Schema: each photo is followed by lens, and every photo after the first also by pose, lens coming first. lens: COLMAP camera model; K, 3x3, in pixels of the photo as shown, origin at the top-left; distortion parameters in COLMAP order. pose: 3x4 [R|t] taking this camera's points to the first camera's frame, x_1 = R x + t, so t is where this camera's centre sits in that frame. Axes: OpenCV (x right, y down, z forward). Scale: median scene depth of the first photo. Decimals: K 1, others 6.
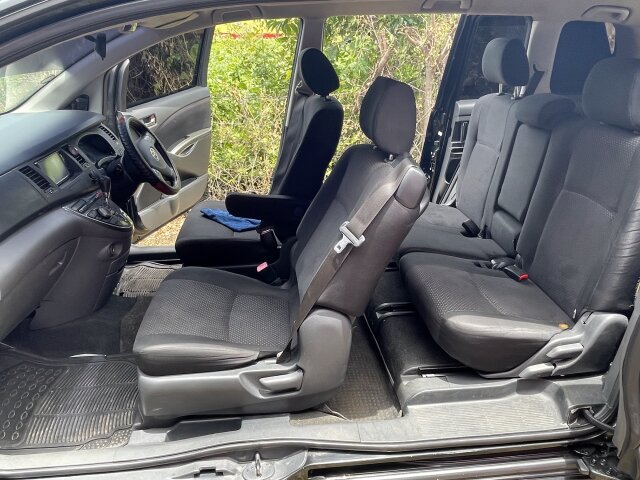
lens RADIAL K [[471.3, 0, 321.7], [0, 471.3, 240.4], [0, 0, 1]] dist [0.003006, -0.005748]
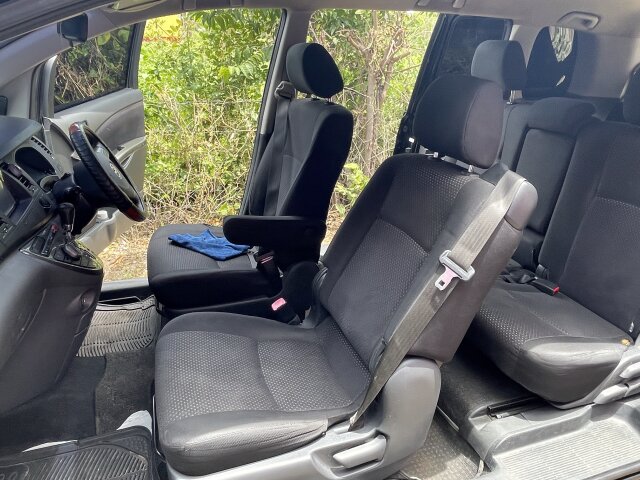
lens RADIAL K [[471.3, 0, 318.7], [0, 471.3, 239.1], [0, 0, 1]] dist [0.003006, -0.005748]
pose [[0.972326, -0.060472, 0.225665, -0.240565], [0.064105, 0.997904, -0.008800, -0.046157], [-0.224660, 0.023023, 0.974165, 0.180337]]
